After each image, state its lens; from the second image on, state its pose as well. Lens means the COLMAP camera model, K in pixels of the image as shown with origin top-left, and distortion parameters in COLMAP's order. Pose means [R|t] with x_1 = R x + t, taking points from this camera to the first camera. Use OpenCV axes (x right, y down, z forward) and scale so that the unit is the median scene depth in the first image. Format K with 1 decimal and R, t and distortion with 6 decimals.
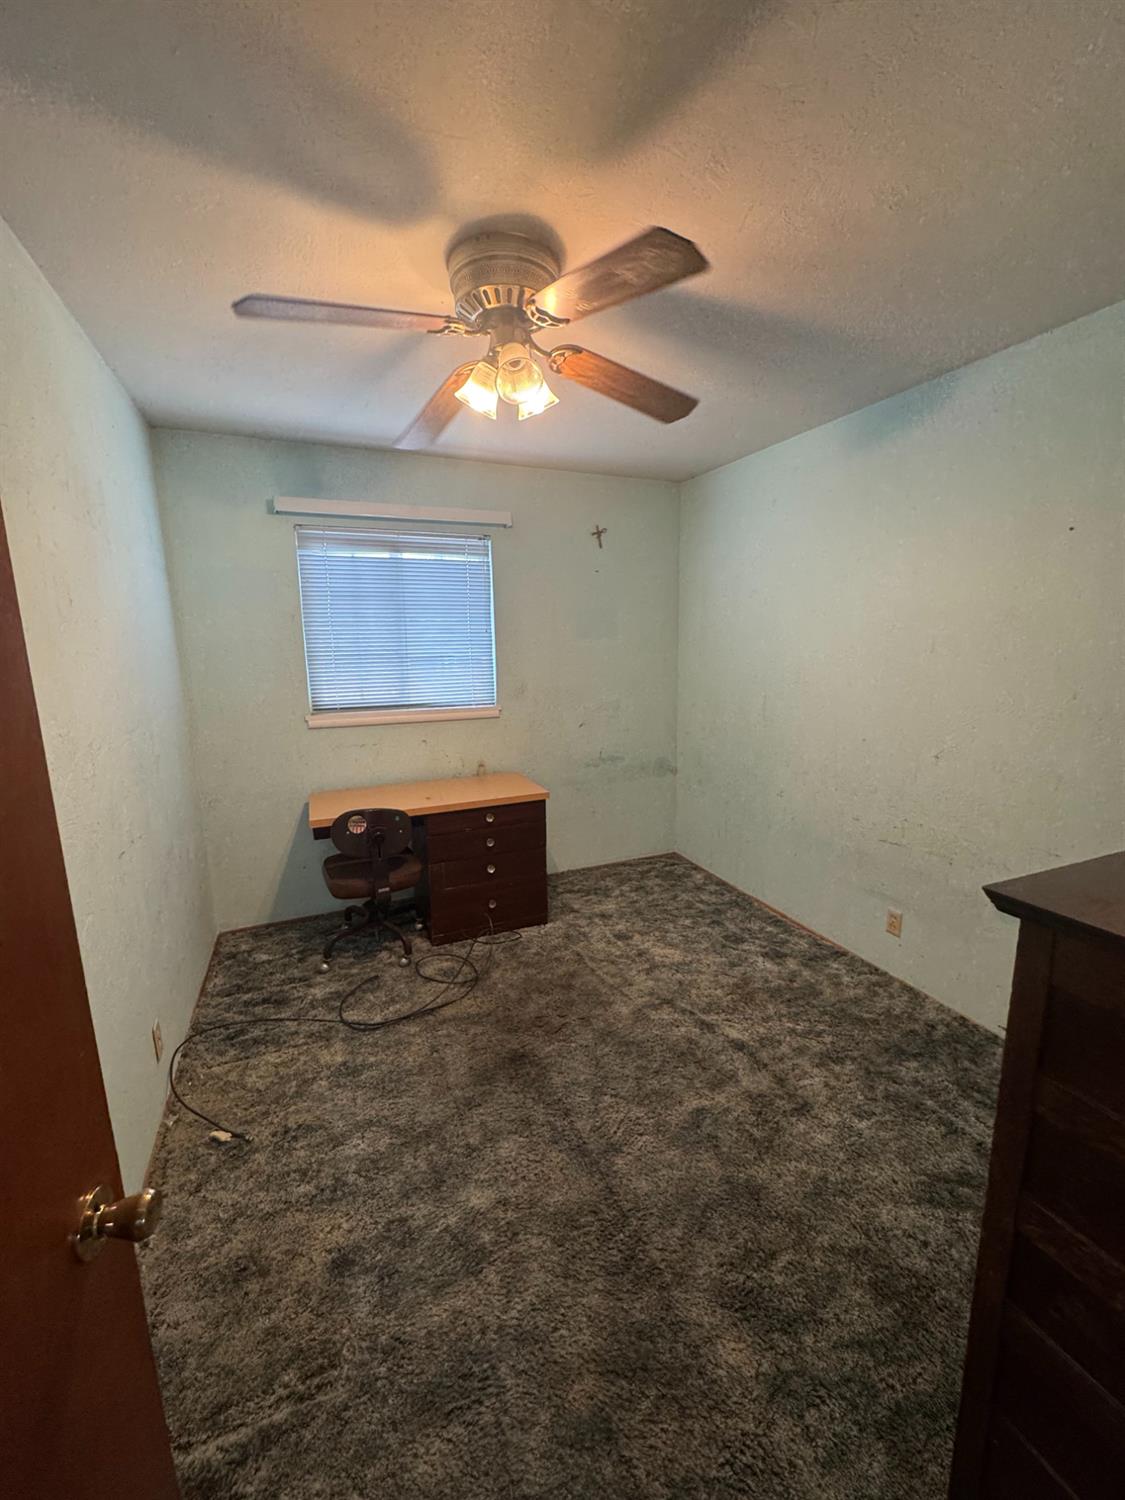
lens RADIAL K [[599.4, 0, 562.3], [0, 599.4, 747.7], [0, 0, 1]] dist [-0.001434, 0.000527]
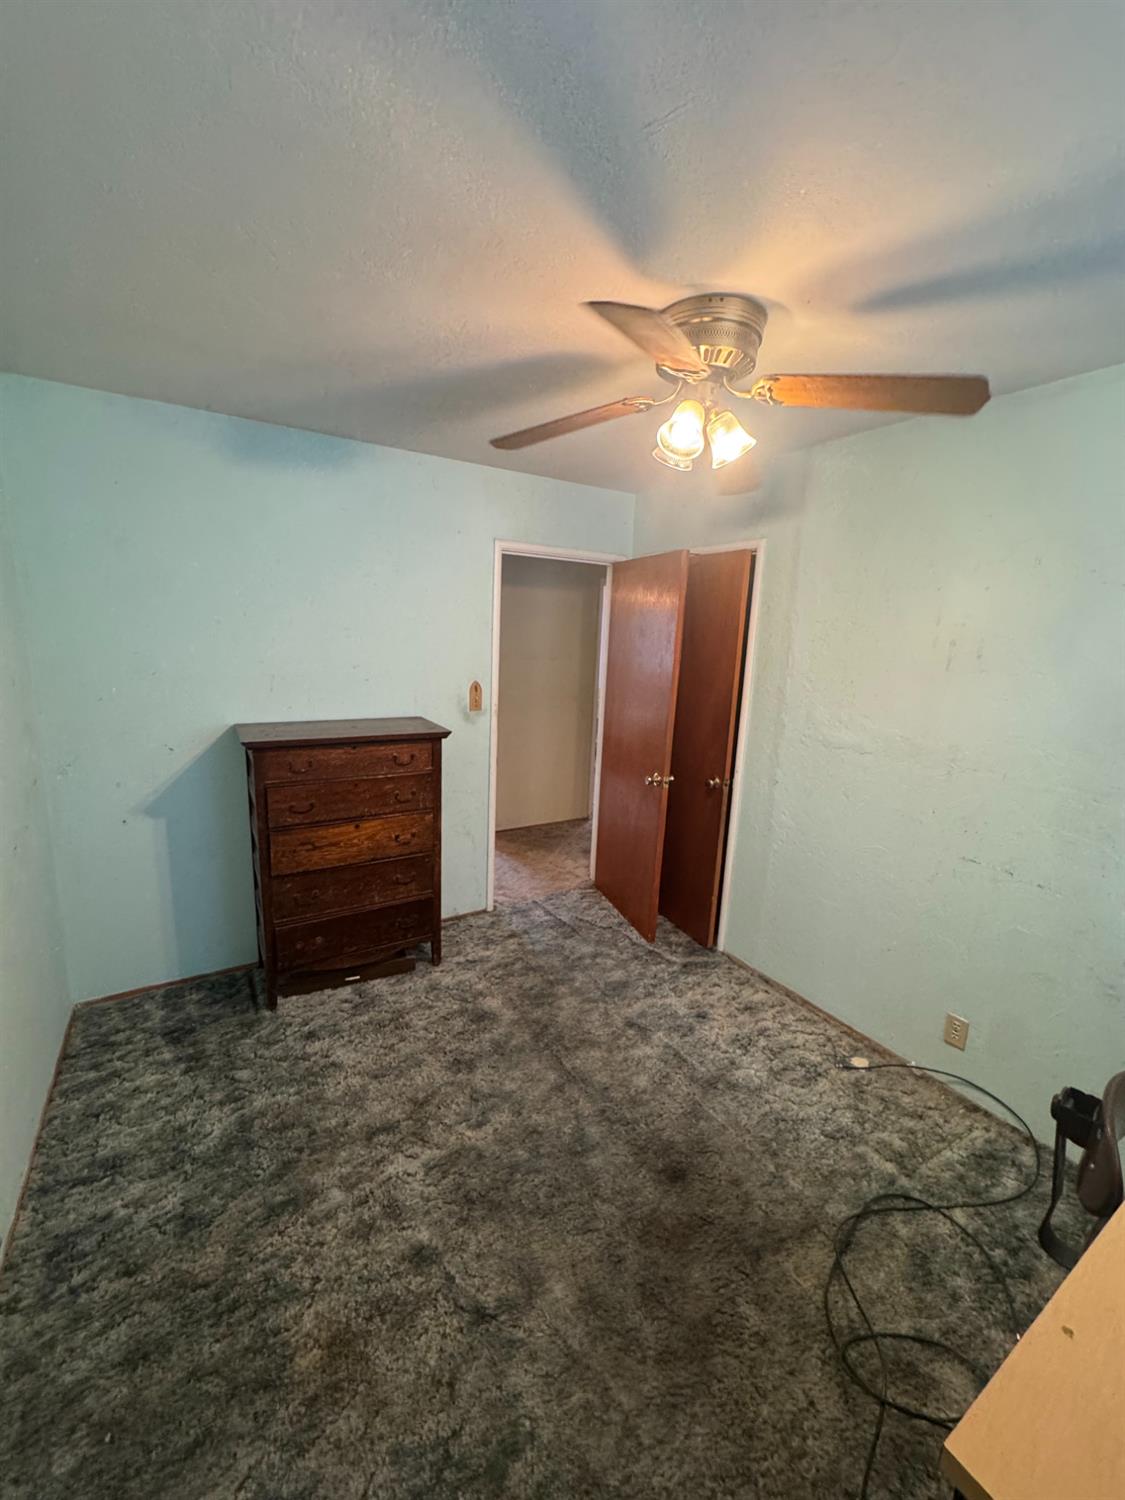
lens RADIAL K [[599.4, 0, 562.3], [0, 599.4, 747.7], [0, 0, 1]] dist [-0.001434, 0.000527]
pose [[-0.987048, 0.007528, -0.160249, 0.261623], [-0.051695, 0.930692, 0.362132, -0.413127], [0.151868, 0.365726, -0.918249, 1.828556]]
